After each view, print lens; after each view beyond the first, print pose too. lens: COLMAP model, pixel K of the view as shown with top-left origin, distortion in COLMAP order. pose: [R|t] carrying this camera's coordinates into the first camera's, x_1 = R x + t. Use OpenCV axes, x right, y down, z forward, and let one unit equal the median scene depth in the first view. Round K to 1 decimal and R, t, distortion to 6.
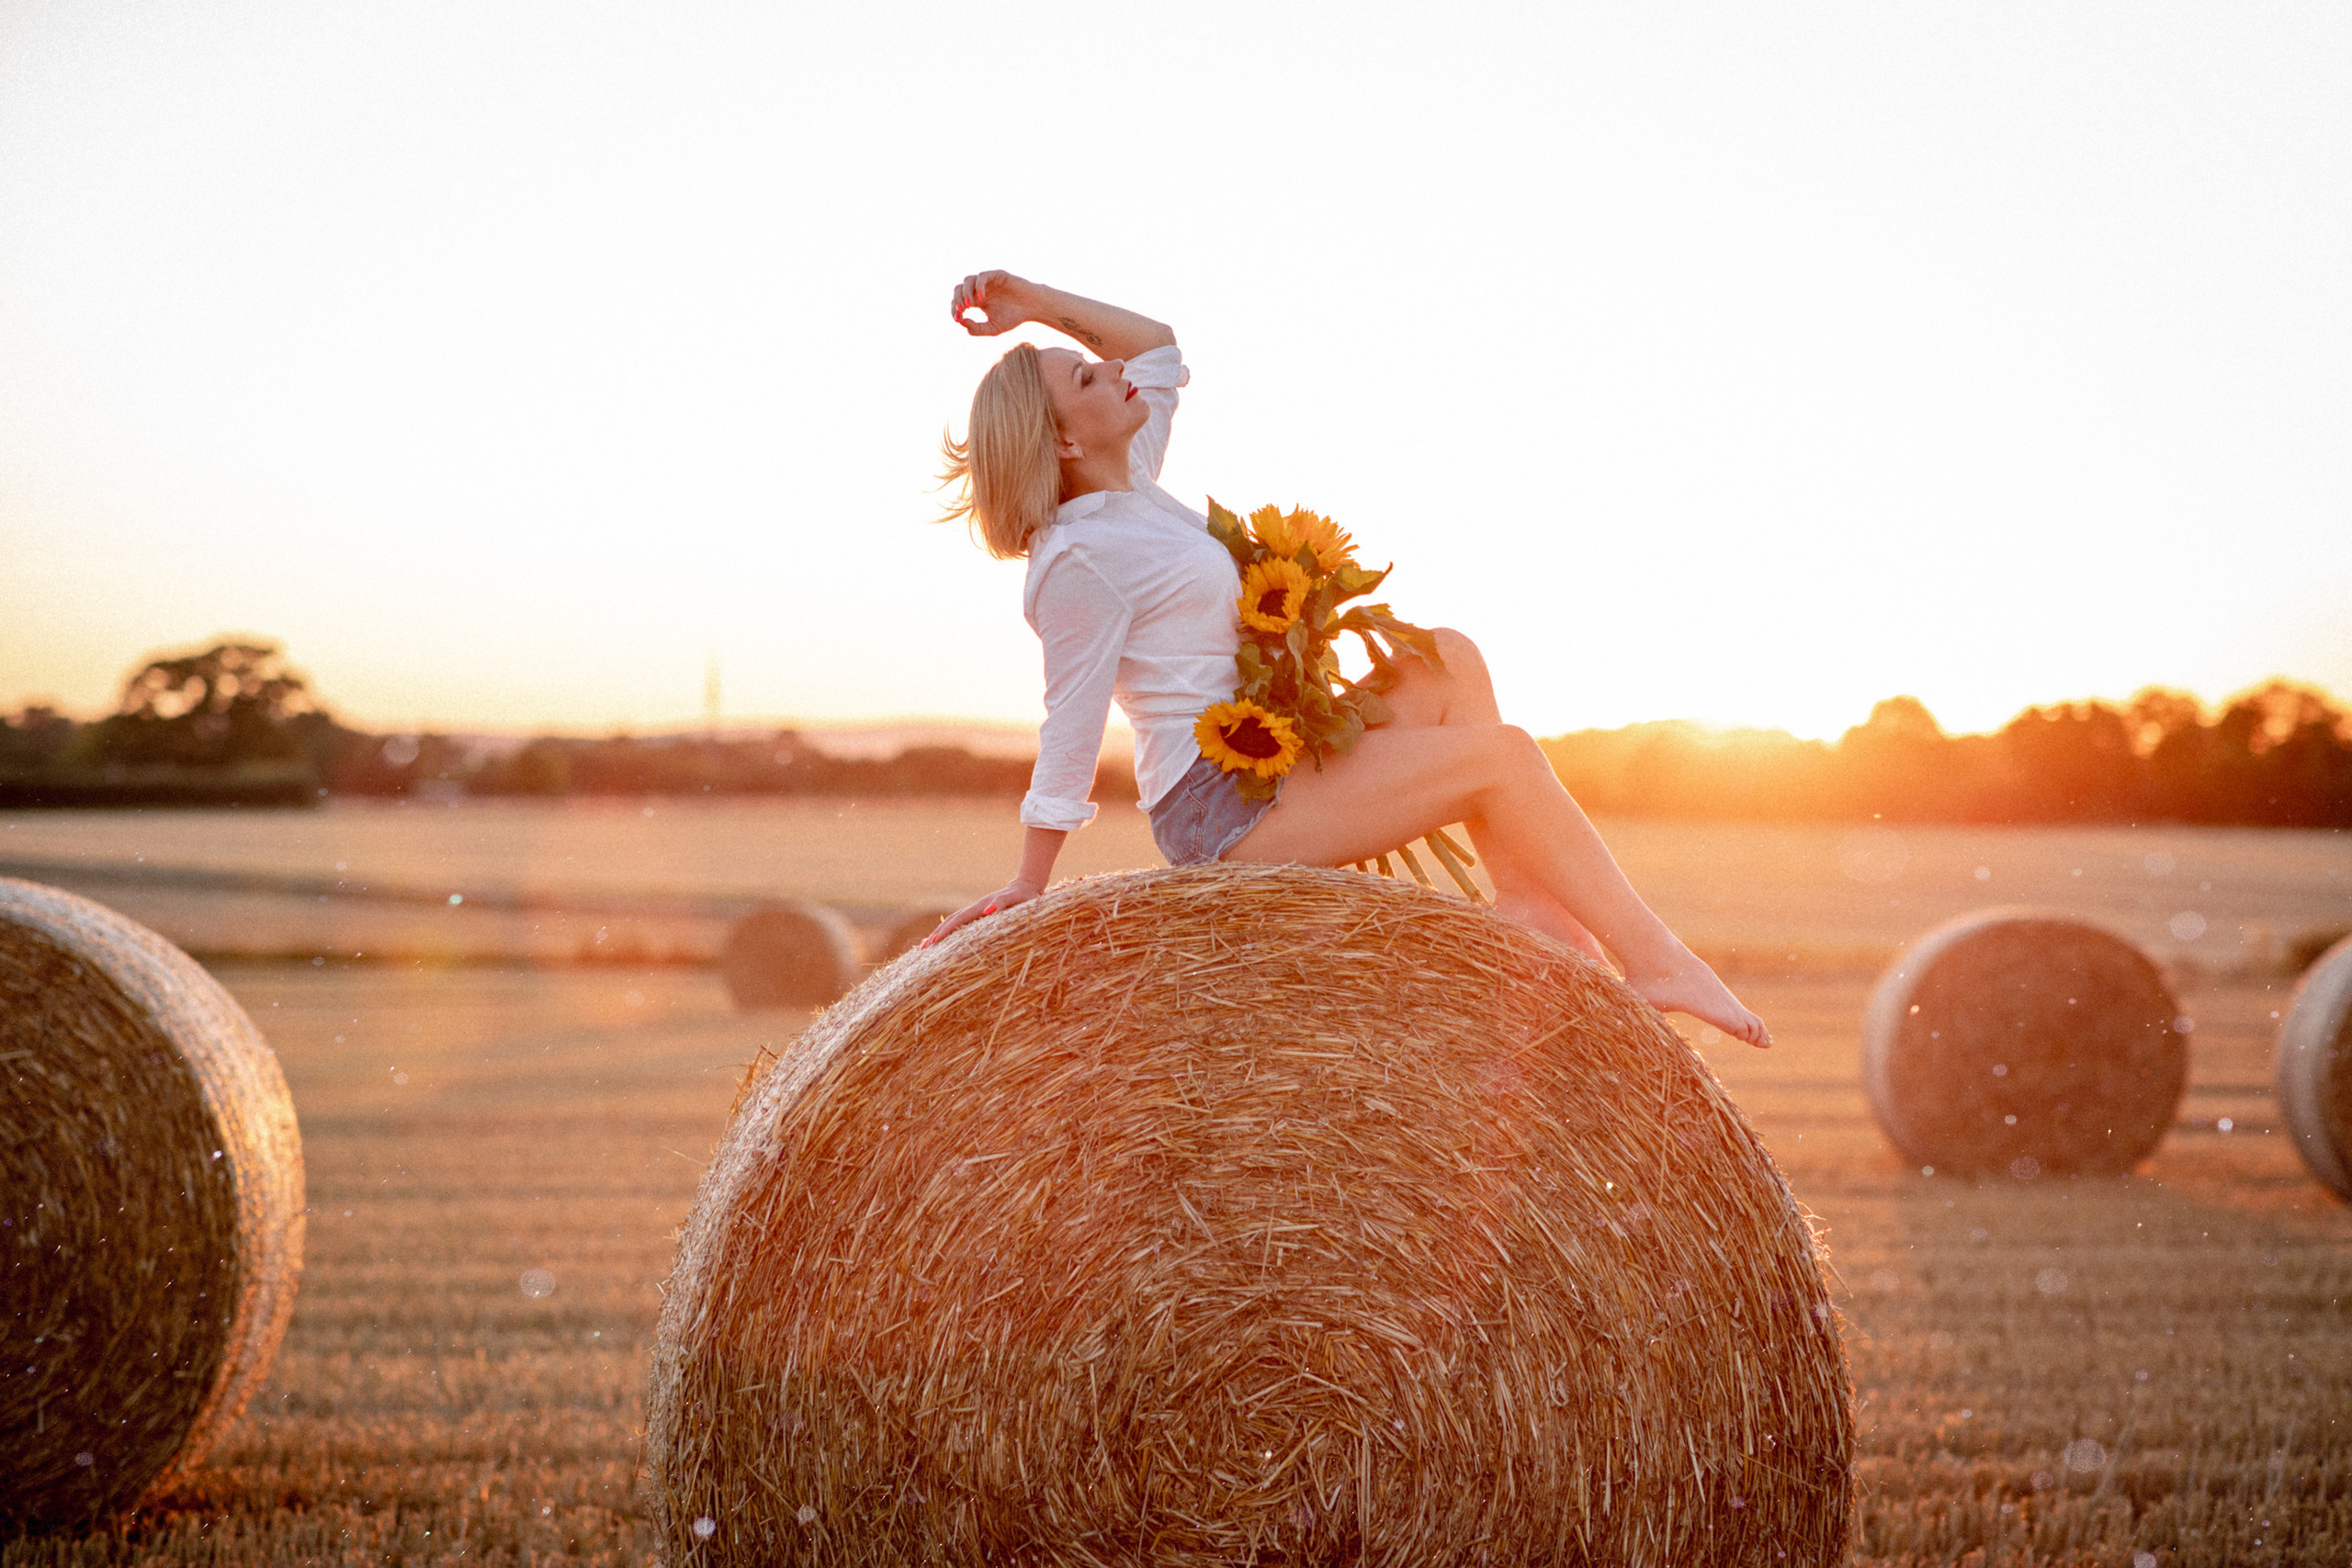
lens RADIAL K [[5650.8, 0, 1160.1], [0, 5650.8, 799.9], [0, 0, 1]] dist [0.194493, 0.000000]
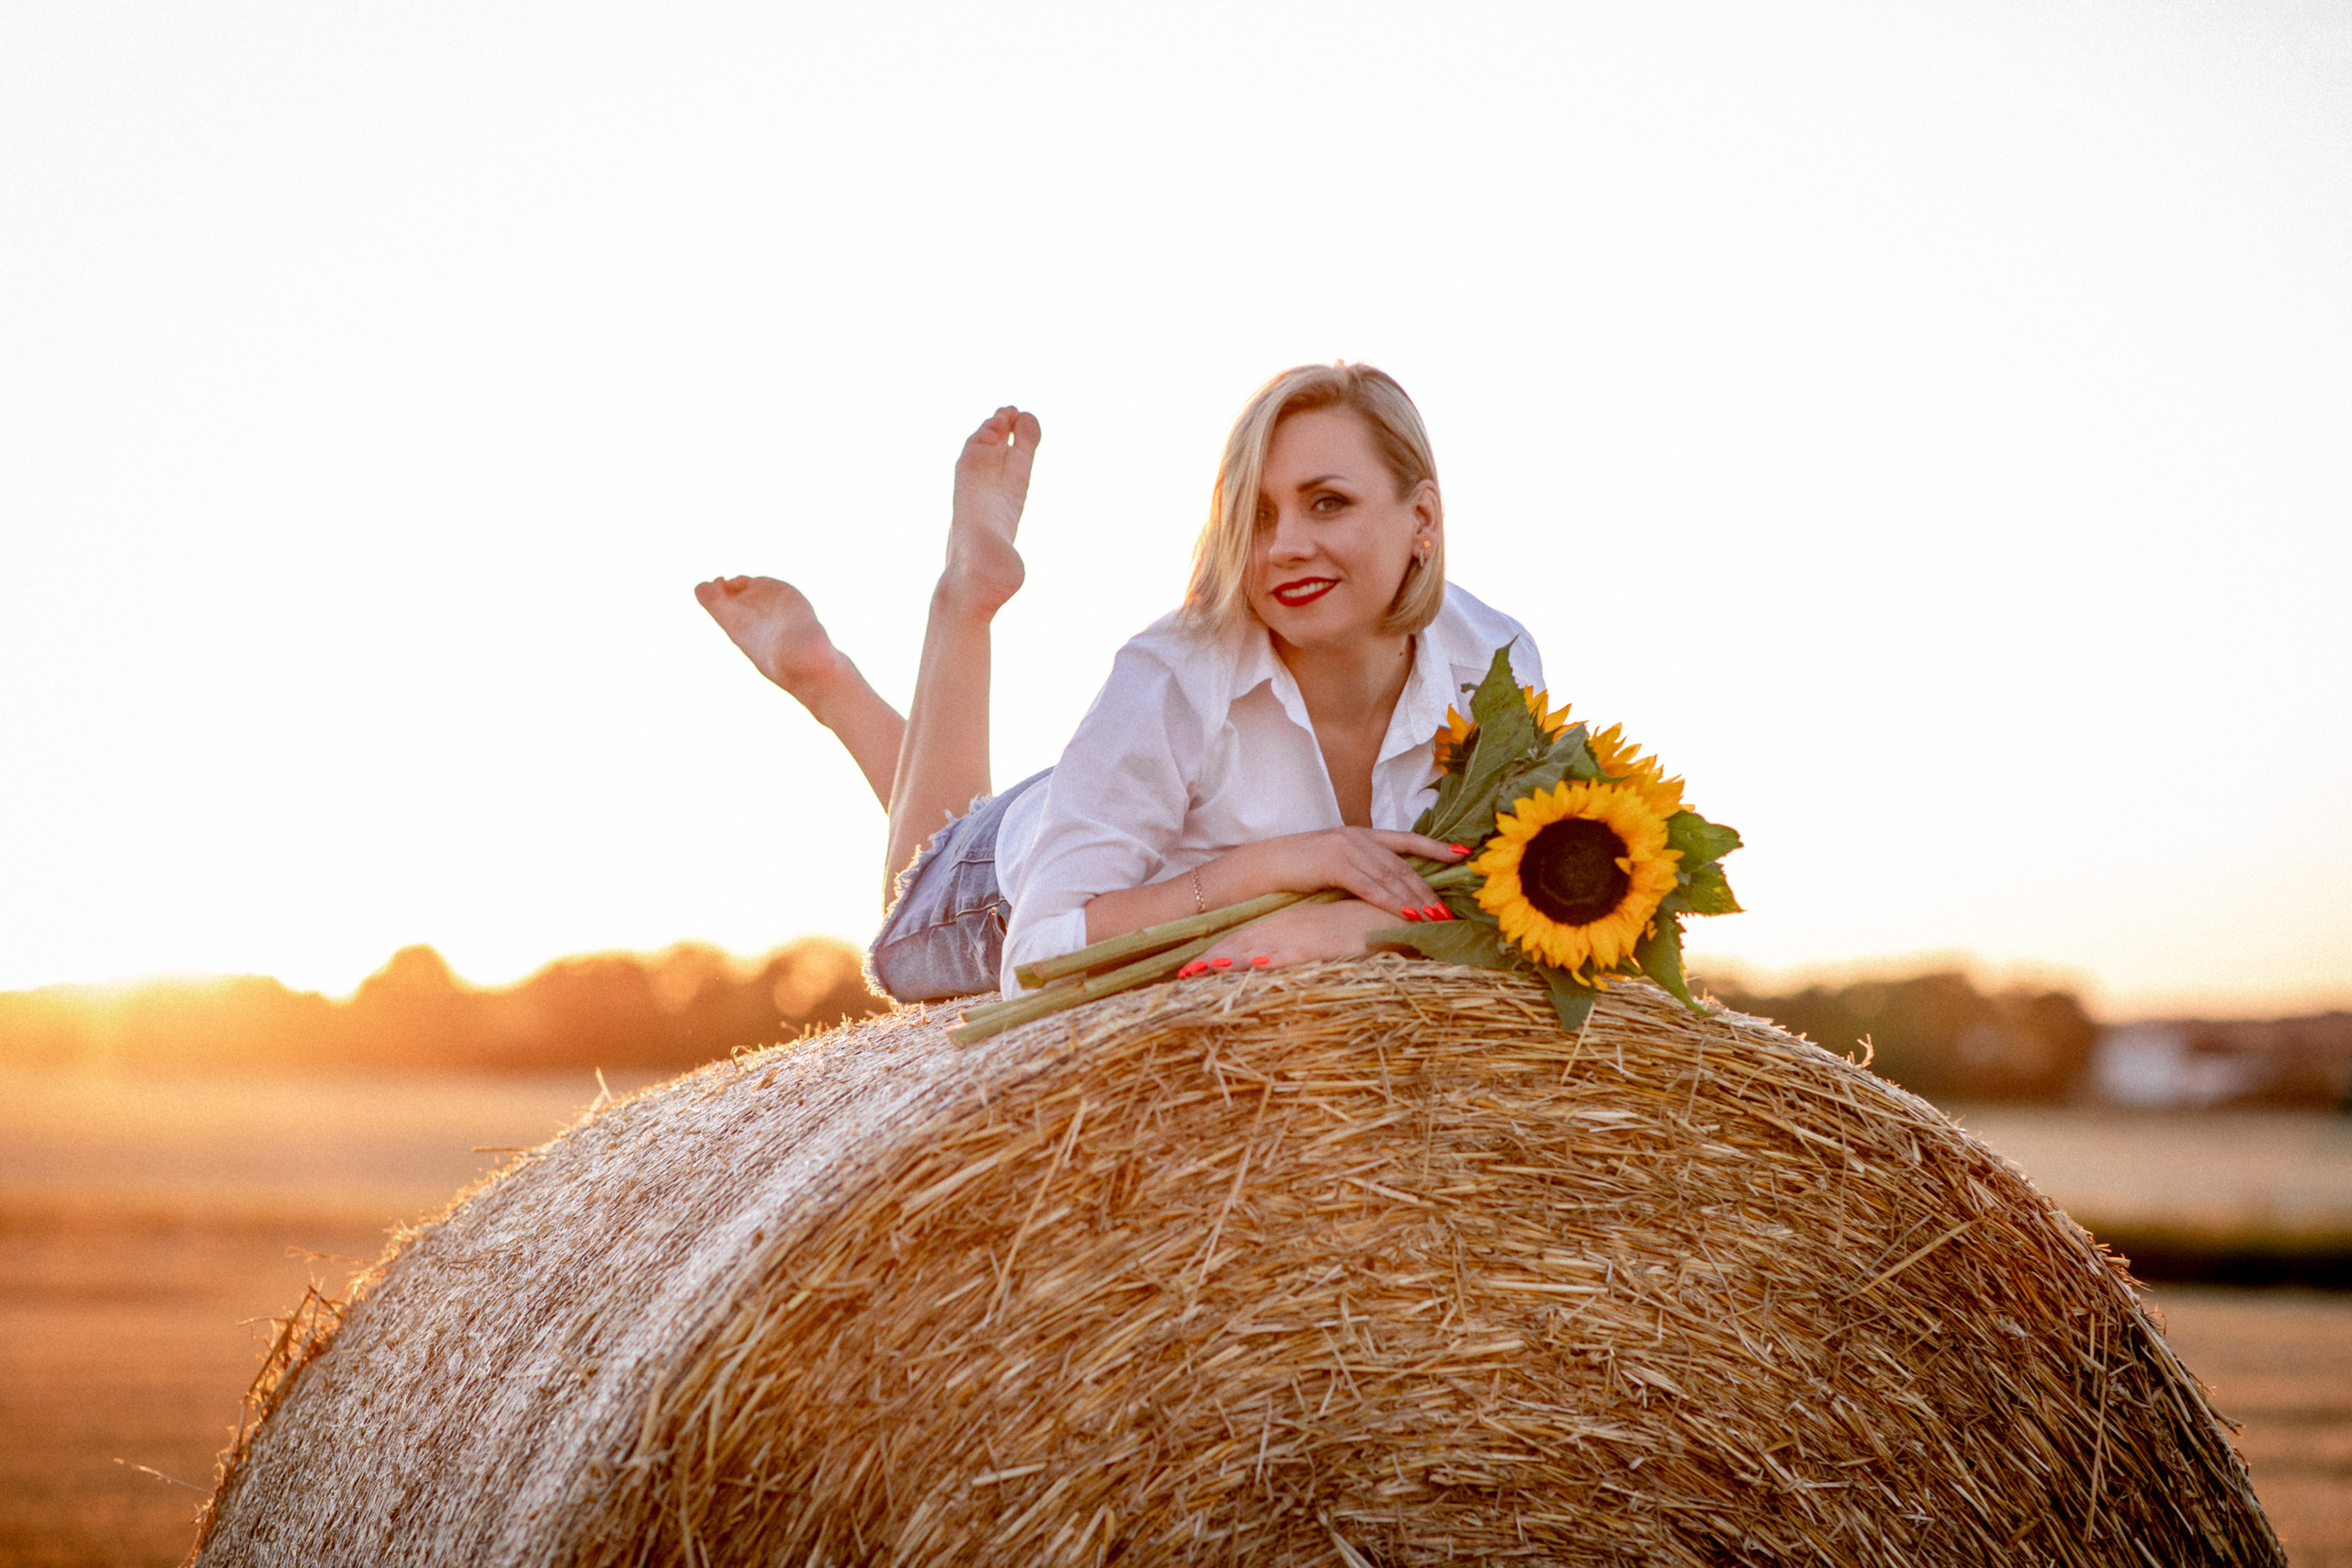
lens RADIAL K [[5650.8, 0, 962.7], [0, 5650.8, 909.0], [0, 0, 1]] dist [0.194493, 0.000000]
pose [[0.968816, 0.014467, 0.247360, -0.172453], [-0.007539, 0.999553, -0.028934, 0.023543], [-0.247668, 0.026167, 0.968491, 0.453578]]
